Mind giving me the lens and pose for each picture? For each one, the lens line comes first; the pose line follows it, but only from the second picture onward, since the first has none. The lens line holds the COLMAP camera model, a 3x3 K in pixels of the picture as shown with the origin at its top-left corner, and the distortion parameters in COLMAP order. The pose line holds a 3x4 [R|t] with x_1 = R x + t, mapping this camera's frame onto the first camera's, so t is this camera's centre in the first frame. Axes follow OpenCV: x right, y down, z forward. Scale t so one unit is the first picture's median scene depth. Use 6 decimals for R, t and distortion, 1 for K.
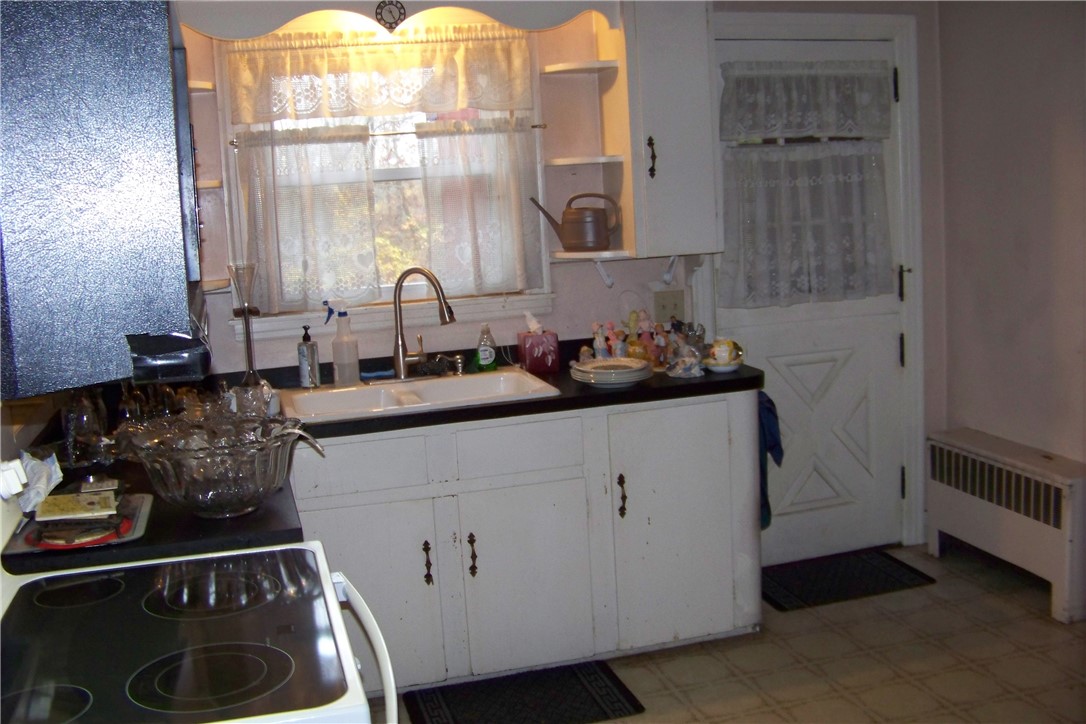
lens RADIAL K [[1143.8, 0, 543.0], [0, 1143.8, 362.0], [0, 0, 1]] dist [-0.242622, 0.306309]
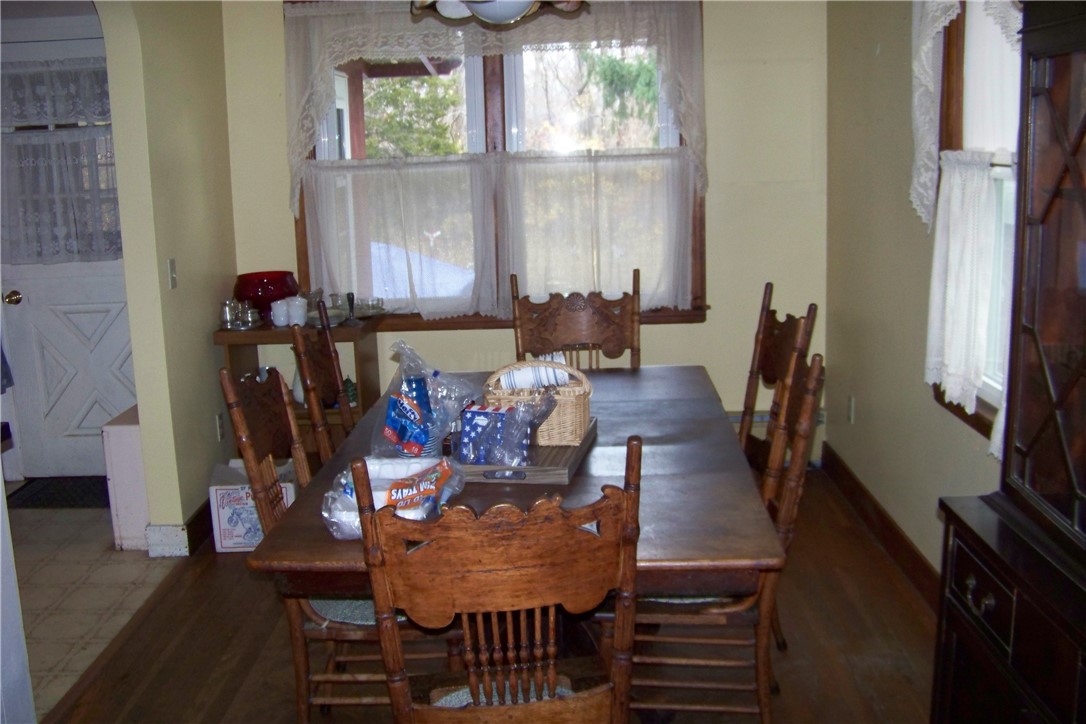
lens RADIAL K [[1143.8, 0, 543.0], [0, 1143.8, 362.0], [0, 0, 1]] dist [-0.242622, 0.306309]
pose [[0.950052, 0.083959, -0.300586, 1.128385], [-0.065804, 0.995371, 0.070039, -0.064990], [0.305076, -0.046761, 0.951179, 0.029472]]
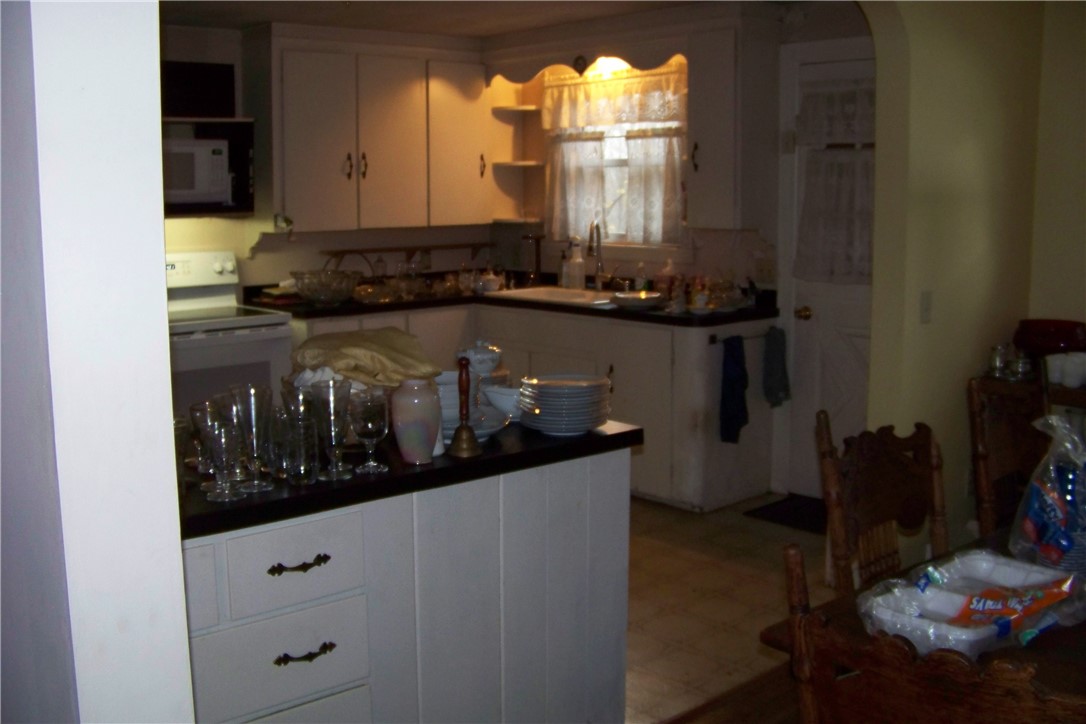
lens RADIAL K [[1143.8, 0, 543.0], [0, 1143.8, 362.0], [0, 0, 1]] dist [-0.242622, 0.306309]
pose [[0.431893, 0.189345, -0.881826, 1.191137], [-0.157579, 0.978519, 0.132929, -0.080569], [0.888053, 0.081546, 0.452452, 0.194715]]
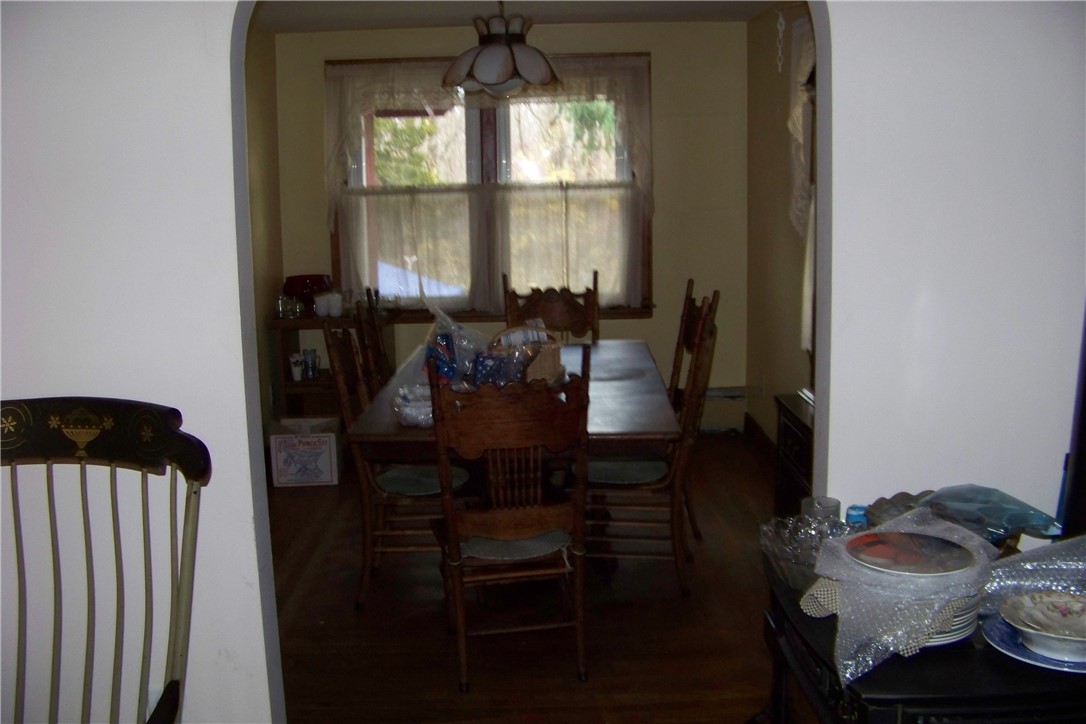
lens RADIAL K [[1143.8, 0, 543.0], [0, 1143.8, 362.0], [0, 0, 1]] dist [-0.242622, 0.306309]
pose [[0.957232, 0.081973, -0.277466, 1.221008], [-0.072771, 0.996407, 0.043321, -0.028540], [0.280020, -0.021277, 0.959758, -0.302259]]
